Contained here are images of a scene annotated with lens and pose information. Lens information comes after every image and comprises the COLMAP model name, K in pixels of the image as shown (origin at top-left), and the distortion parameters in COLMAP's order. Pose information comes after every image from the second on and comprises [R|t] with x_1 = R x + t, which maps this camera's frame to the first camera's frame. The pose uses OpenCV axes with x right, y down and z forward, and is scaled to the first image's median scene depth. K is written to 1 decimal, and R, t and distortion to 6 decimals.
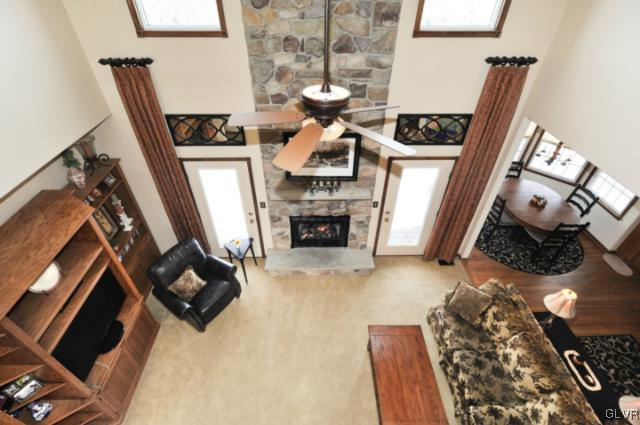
lens RADIAL K [[307.7, 0, 320.0], [0, 307.7, 212.5], [0, 0, 1]] dist [-0.001089, 0.000322]
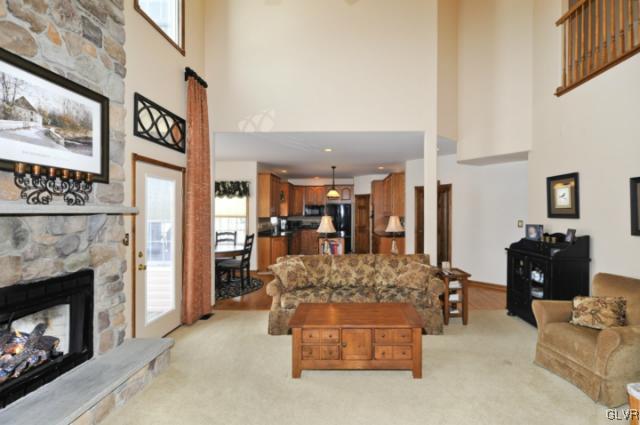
lens RADIAL K [[315.5, 0, 320.0], [0, 315.5, 212.5], [0, 0, 1]] dist [-0.001458, -0.000196]
pose [[0.101474, -0.002712, 0.994835, -0.467750], [0.629015, 0.774913, -0.062047, 0.247831], [-0.770742, 0.632062, 0.080339, 0.719128]]
